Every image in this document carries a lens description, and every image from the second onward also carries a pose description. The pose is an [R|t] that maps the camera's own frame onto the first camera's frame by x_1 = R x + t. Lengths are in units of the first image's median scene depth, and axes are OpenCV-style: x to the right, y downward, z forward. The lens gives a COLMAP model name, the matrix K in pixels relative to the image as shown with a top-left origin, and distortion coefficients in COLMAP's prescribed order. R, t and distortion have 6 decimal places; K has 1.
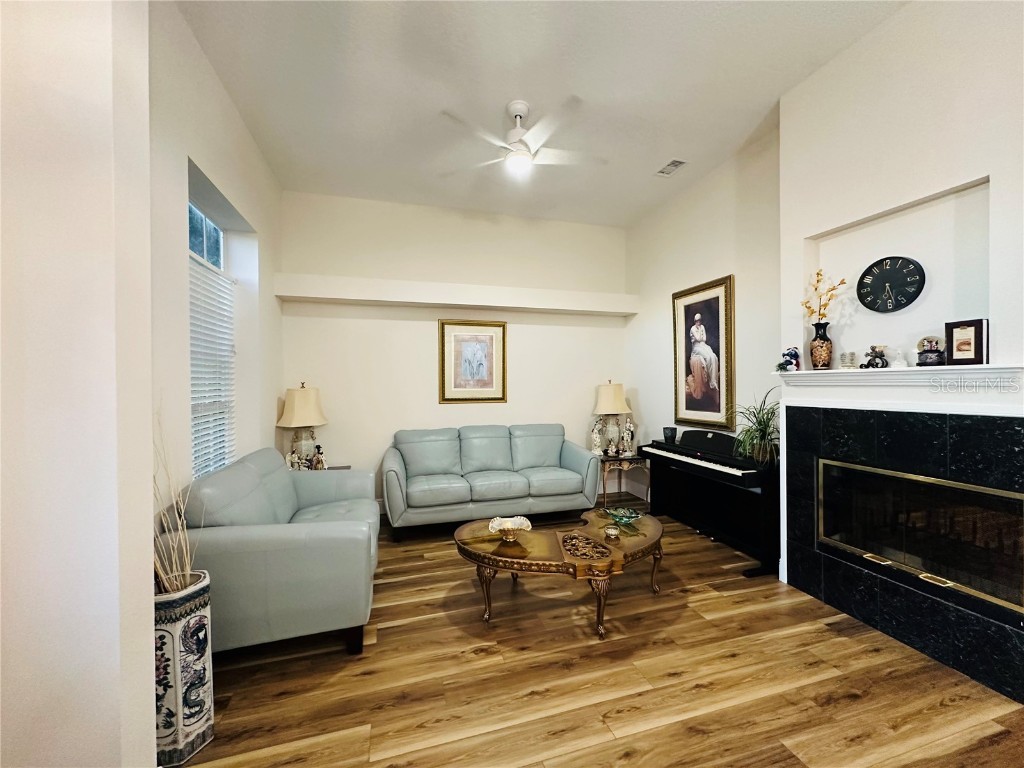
lens RADIAL K [[408.2, 0, 512.2], [0, 408.2, 383.3], [0, 0, 1]] dist [-0.000764, 0.000047]
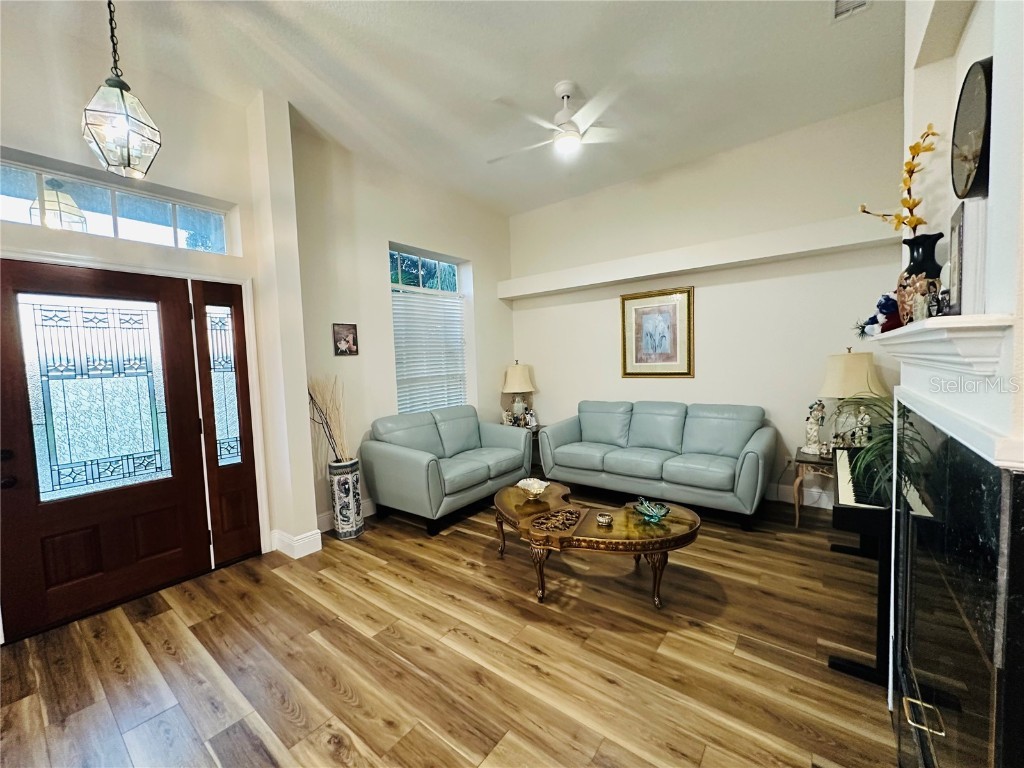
lens RADIAL K [[408.2, 0, 509.7], [0, 408.2, 383.1], [0, 0, 1]] dist [-0.000764, 0.000047]
pose [[0.584078, 0.030353, -0.811130, 0.776410], [0.030648, 0.997763, 0.059406, -0.010988], [0.811119, -0.059557, 0.581841, 0.259414]]
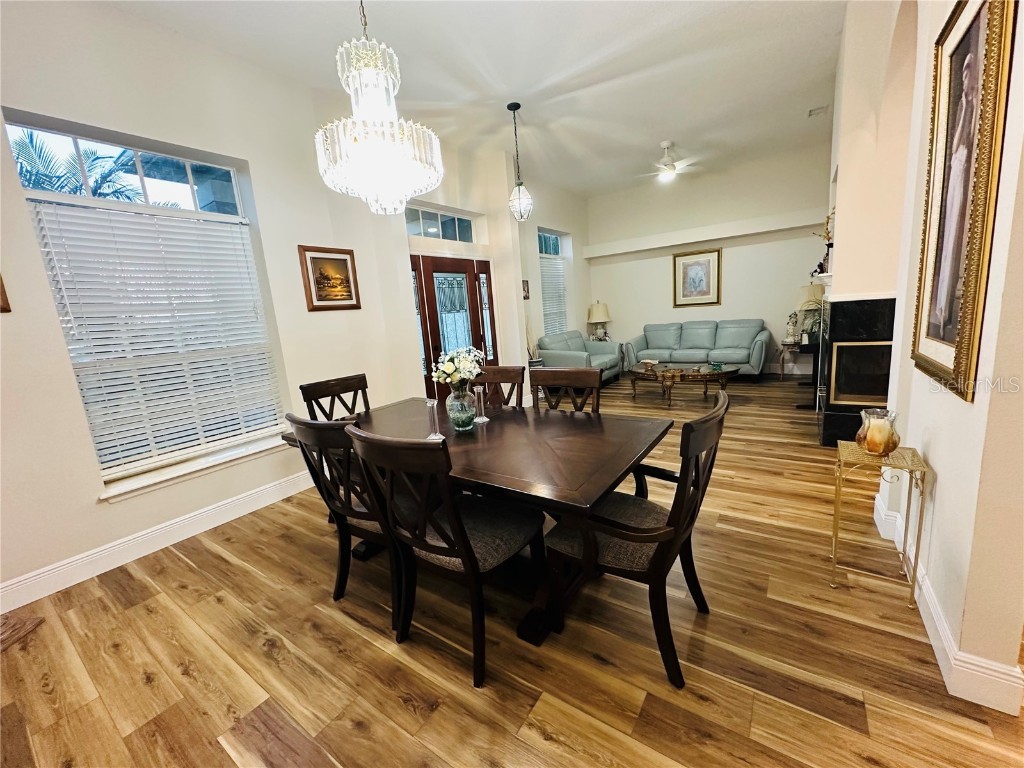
lens RADIAL K [[408.2, 0, 510.9], [0, 408.2, 381.3], [0, 0, 1]] dist [-0.000764, 0.000047]
pose [[0.623577, 0.092854, -0.776228, 1.108727], [0.075052, 0.981224, 0.177669, -0.001316], [0.778151, -0.169048, 0.604900, -0.837337]]
